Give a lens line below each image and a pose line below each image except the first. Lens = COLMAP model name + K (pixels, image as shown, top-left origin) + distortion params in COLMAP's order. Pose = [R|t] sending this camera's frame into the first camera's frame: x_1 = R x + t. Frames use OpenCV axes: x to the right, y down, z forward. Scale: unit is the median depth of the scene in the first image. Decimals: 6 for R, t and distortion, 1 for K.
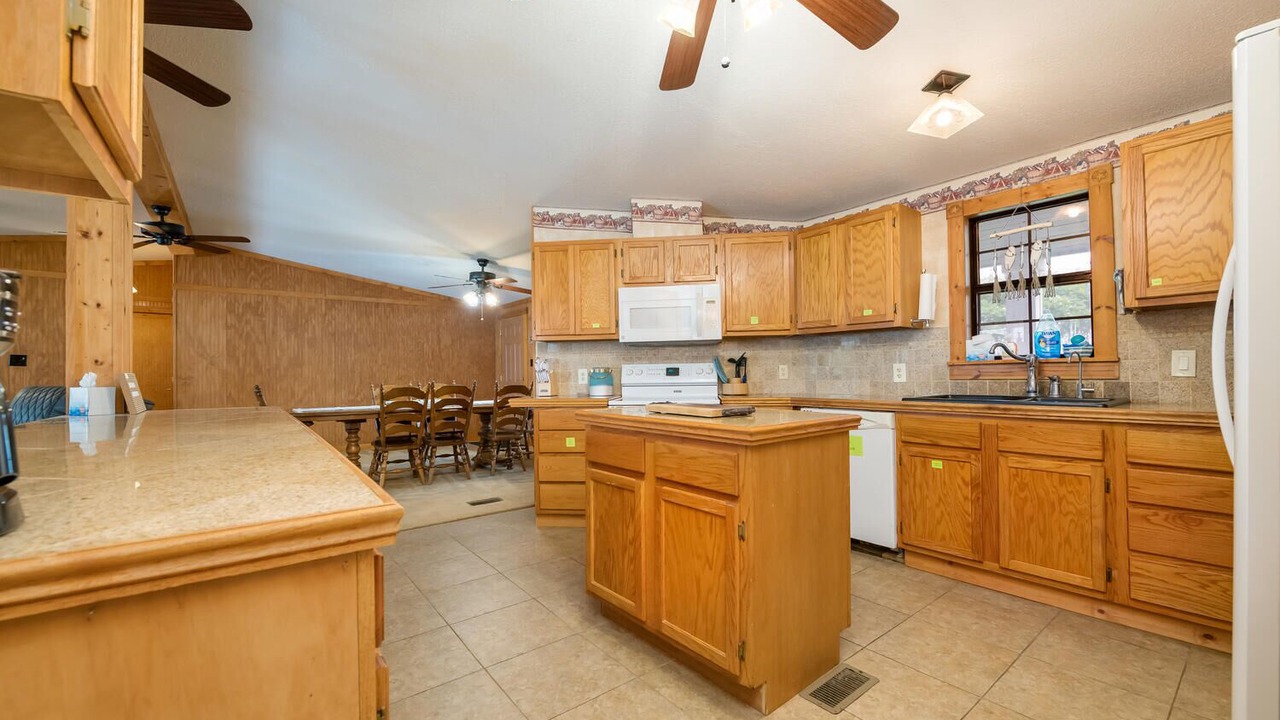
lens RADIAL K [[507.8, 0, 637.4], [0, 507.8, 364.8], [0, 0, 1]] dist [-0.000152, -0.000117]
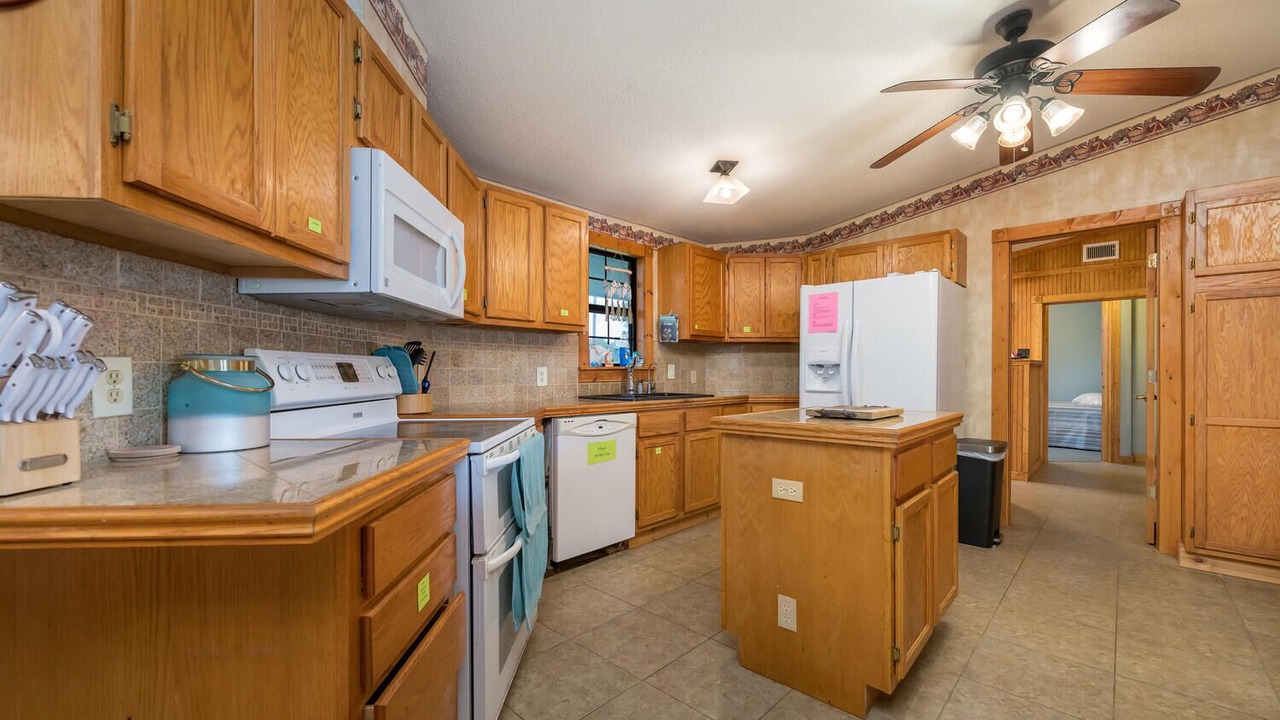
lens RADIAL K [[511.3, 0, 634.6], [0, 511.3, 375.5], [0, 0, 1]] dist [0.000280, -0.000048]
pose [[-0.145291, 0.006386, 0.989368, -0.501221], [-0.015282, 0.999845, -0.008698, 0.019991], [-0.989271, -0.016383, -0.145171, 0.985473]]
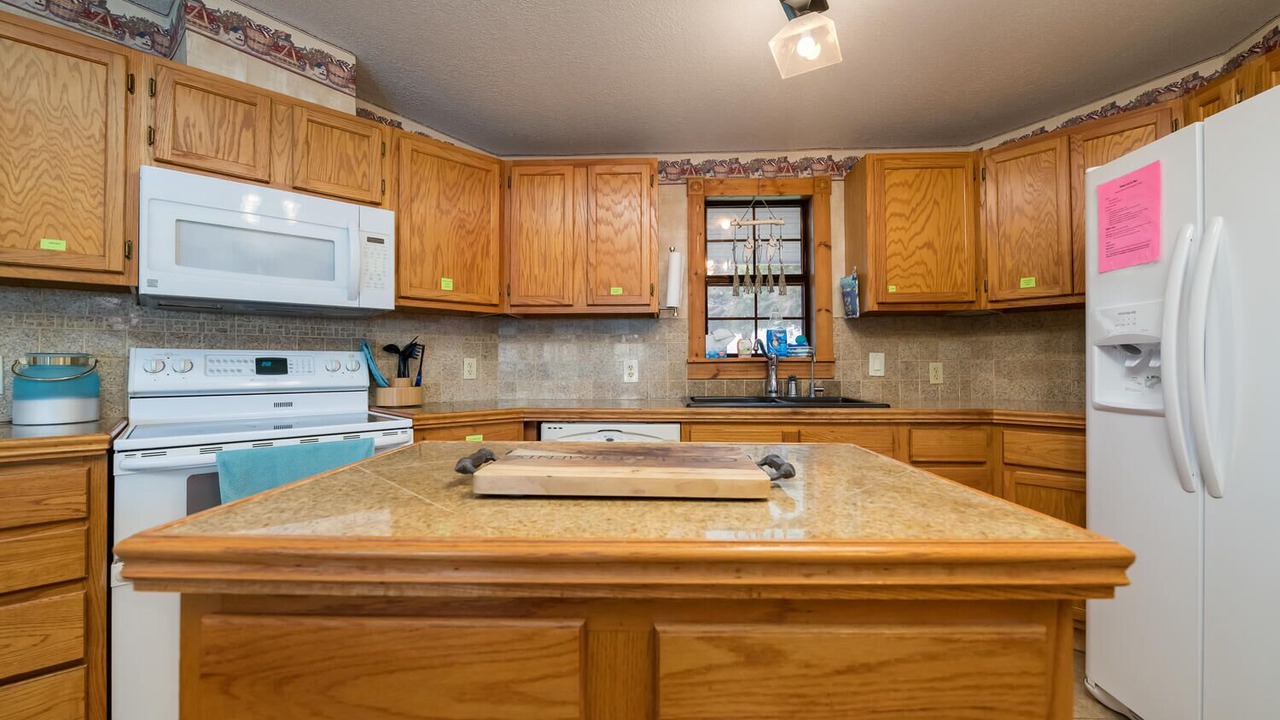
lens RADIAL K [[510.1, 0, 639.5], [0, 510.1, 356.5], [0, 0, 1]] dist [-0.000245, -0.003997]
pose [[0.643082, 0.027302, 0.765311, -0.101362], [-0.019143, 0.999625, -0.019575, 0.008315], [-0.765558, -0.002062, 0.643364, 0.473846]]
